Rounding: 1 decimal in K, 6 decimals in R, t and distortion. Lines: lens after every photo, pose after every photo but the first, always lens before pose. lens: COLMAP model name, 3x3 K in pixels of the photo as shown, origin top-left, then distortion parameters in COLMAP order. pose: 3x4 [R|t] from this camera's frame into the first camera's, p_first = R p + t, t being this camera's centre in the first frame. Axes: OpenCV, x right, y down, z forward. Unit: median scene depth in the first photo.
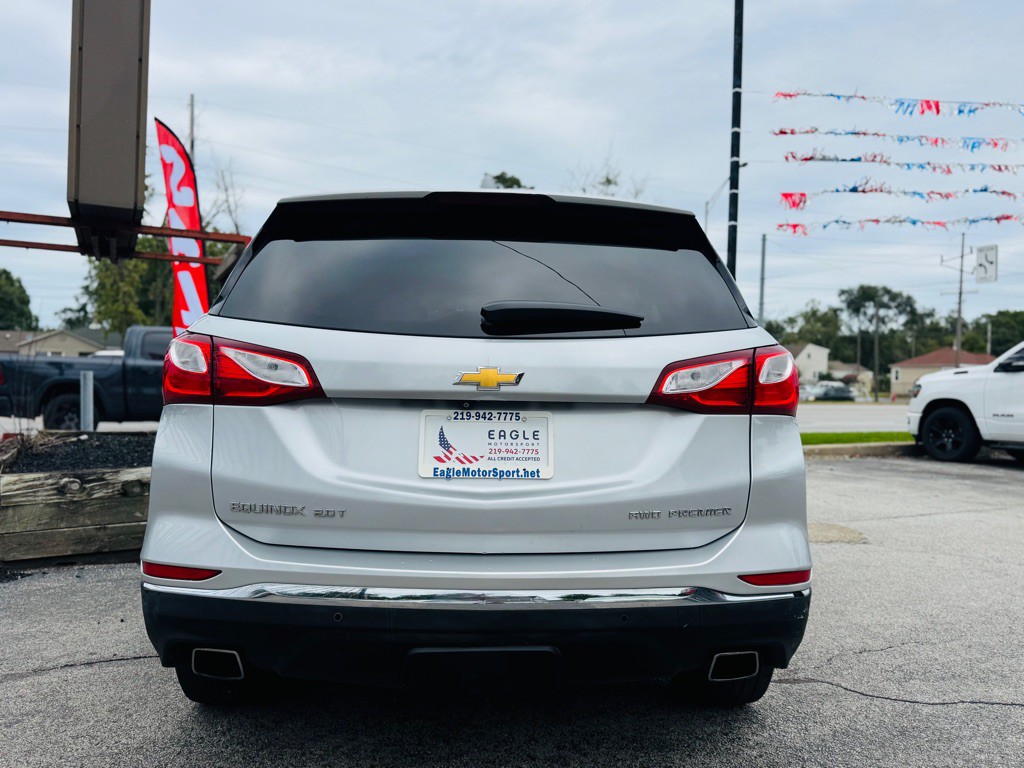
lens RADIAL K [[836.5, 0, 508.1], [0, 836.5, 383.4], [0, 0, 1]] dist [0.095992, -0.132447]
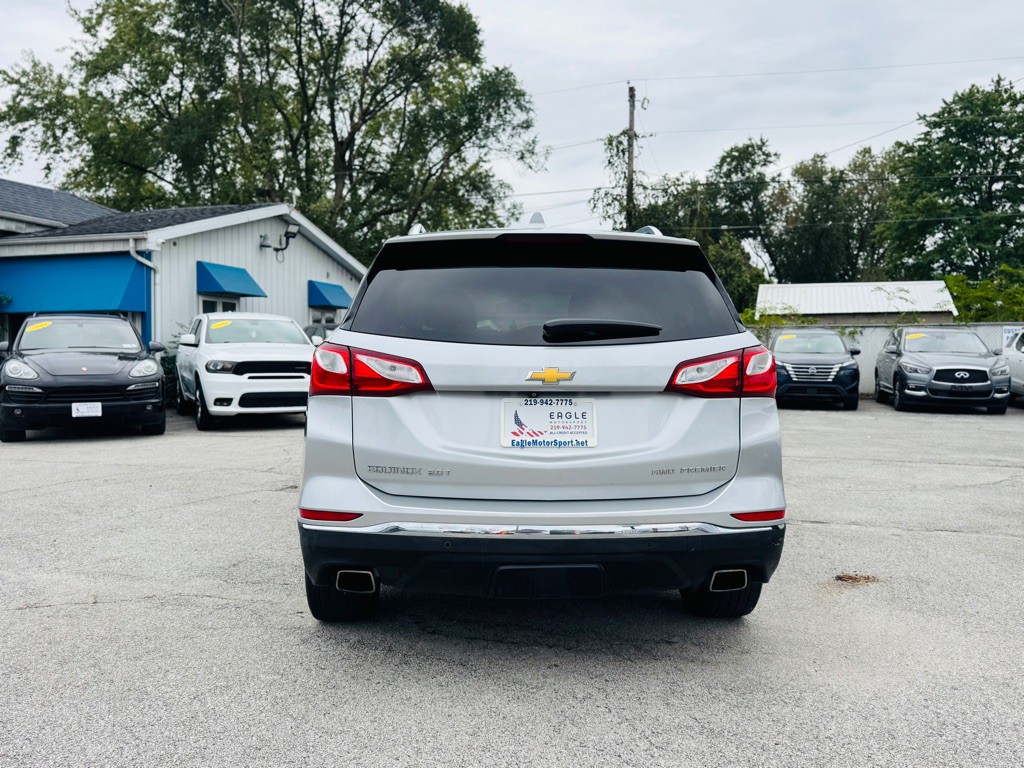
lens RADIAL K [[836.5, 0, 514.5], [0, 836.5, 383.9], [0, 0, 1]] dist [0.095992, -0.132447]
pose [[0.999831, -0.013192, -0.012826, -0.063061], [0.013710, 0.999057, 0.041207, -0.048622], [0.012270, -0.041376, 0.999068, -0.381314]]
